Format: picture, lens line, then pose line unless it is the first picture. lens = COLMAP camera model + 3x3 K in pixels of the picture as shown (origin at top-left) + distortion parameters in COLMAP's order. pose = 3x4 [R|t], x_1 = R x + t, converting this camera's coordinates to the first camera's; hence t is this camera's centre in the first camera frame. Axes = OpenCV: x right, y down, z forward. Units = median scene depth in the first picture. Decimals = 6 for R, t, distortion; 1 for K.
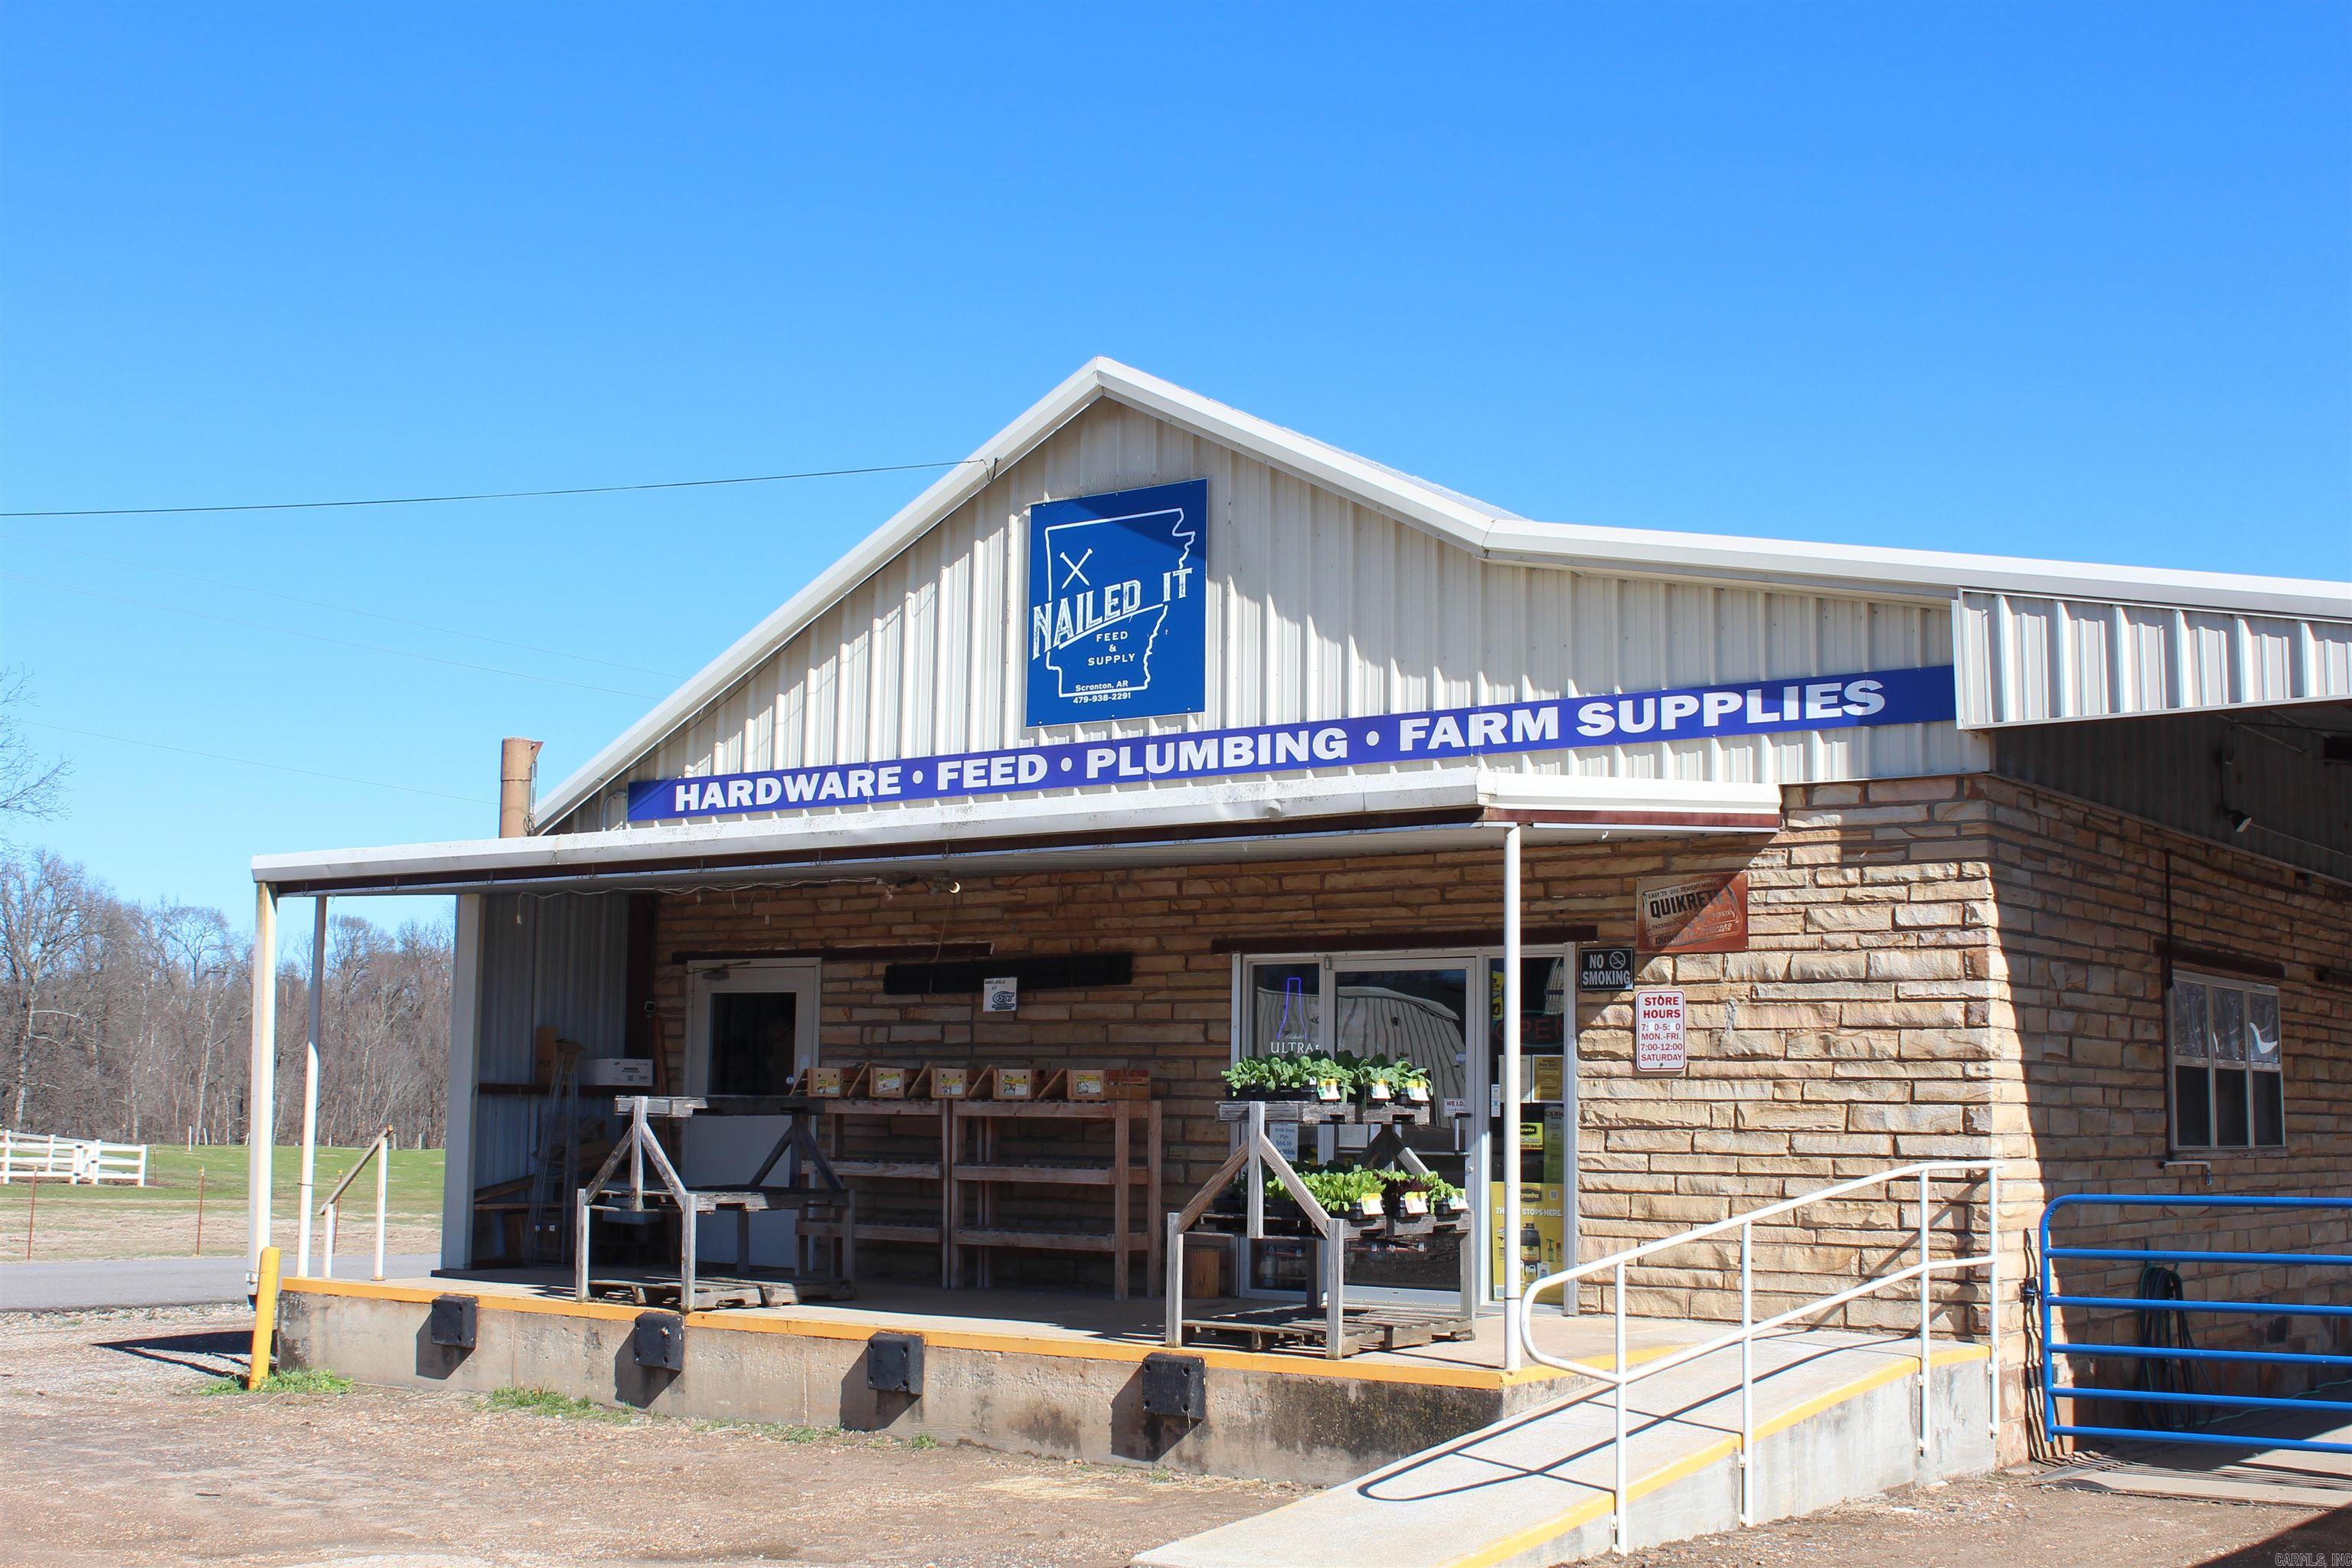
lens RADIAL K [[2843.7, 0, 1175.3], [0, 2843.7, 782.5], [0, 0, 1]] dist [-0.074815, 0.000000]
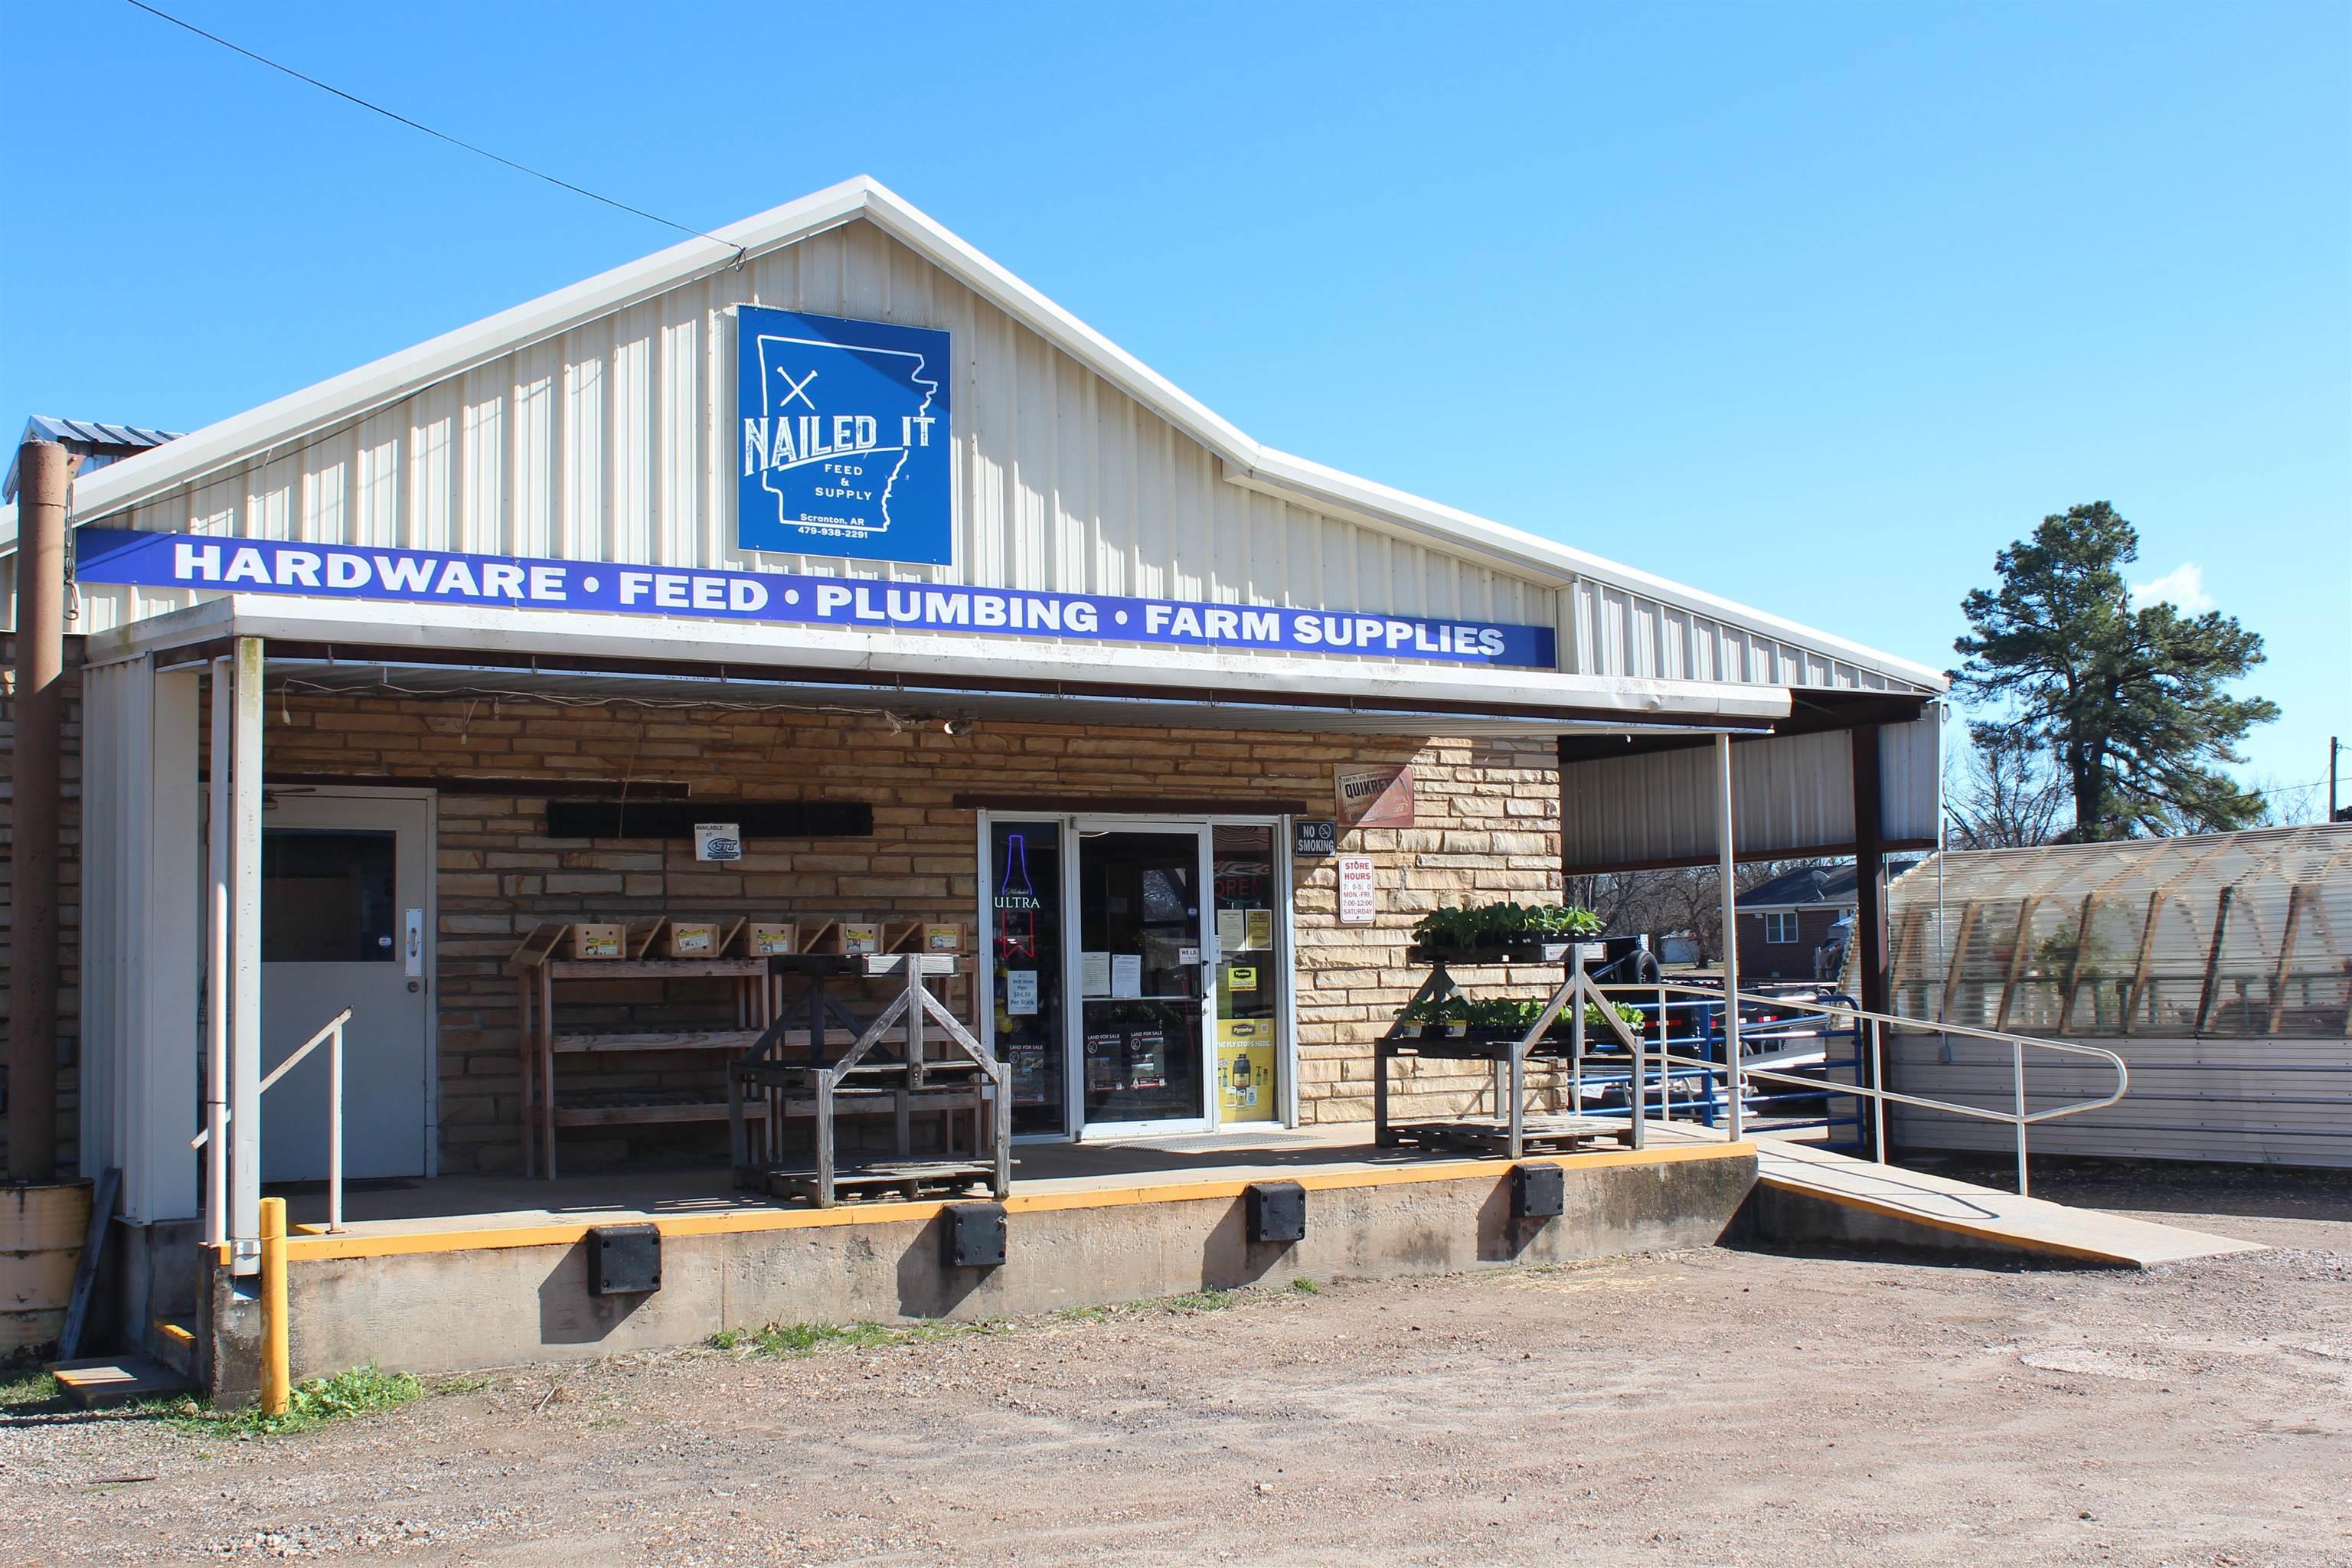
lens RADIAL K [[2587.2, 0, 1175.4], [0, 2587.2, 786.4], [0, 0, 1]] dist [-0.096019, 0.000000]
pose [[0.354467, 0.048451, 0.933812, -0.824044], [-0.084674, 0.996217, -0.019547, 0.064782], [-0.931227, -0.072141, 0.357229, 0.613056]]
